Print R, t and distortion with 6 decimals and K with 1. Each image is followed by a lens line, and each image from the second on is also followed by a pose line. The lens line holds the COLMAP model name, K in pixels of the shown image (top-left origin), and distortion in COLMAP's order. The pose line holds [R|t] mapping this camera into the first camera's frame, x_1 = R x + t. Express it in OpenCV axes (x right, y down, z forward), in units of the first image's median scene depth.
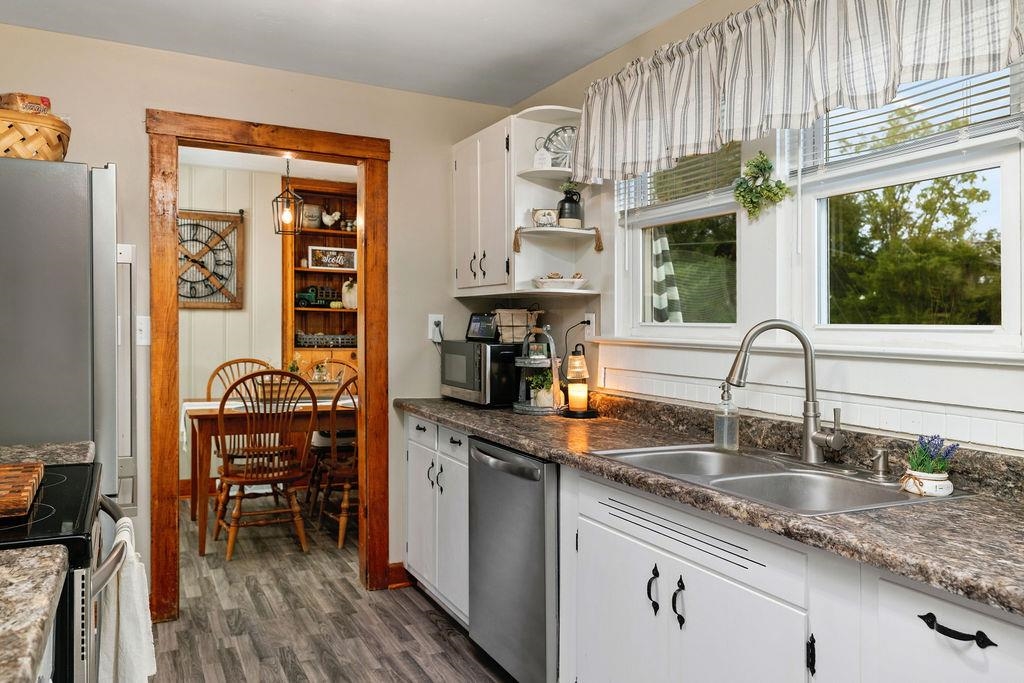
lens RADIAL K [[757.7, 0, 511.0], [0, 757.7, 336.6], [0, 0, 1]] dist [-0.002894, -0.000241]
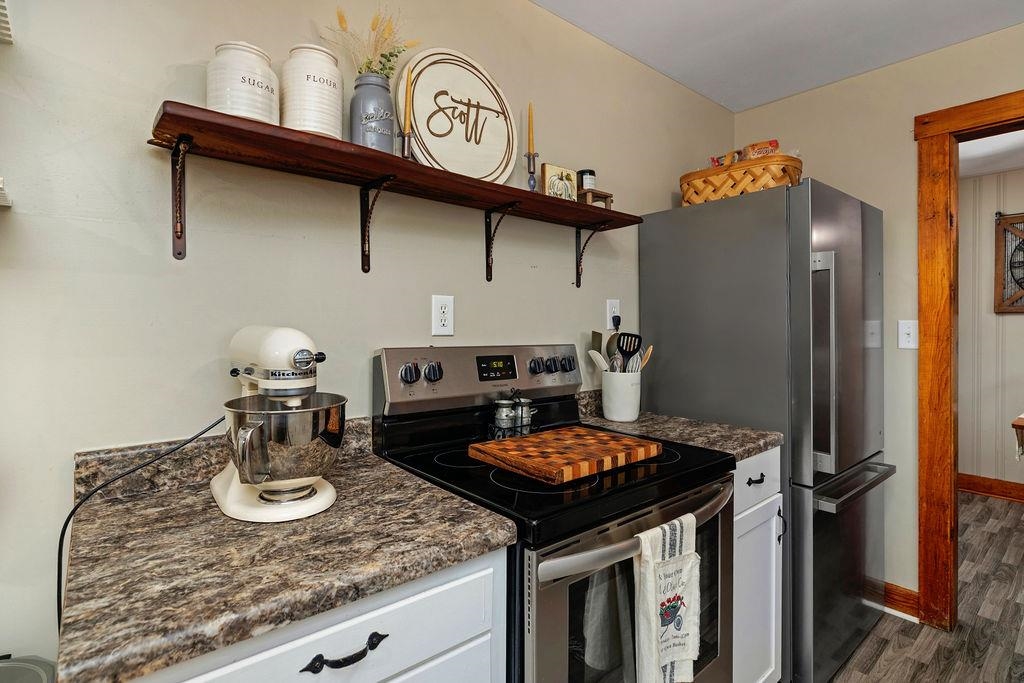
lens RADIAL K [[507.5, 0, 511.4], [0, 507.5, 335.5], [0, 0, 1]] dist [-0.000711, -0.000733]
pose [[0.239152, 0.009321, -0.970937, 0.053837], [-0.013262, 0.999892, 0.006332, -0.003482], [0.970892, 0.011362, 0.239250, 0.306184]]
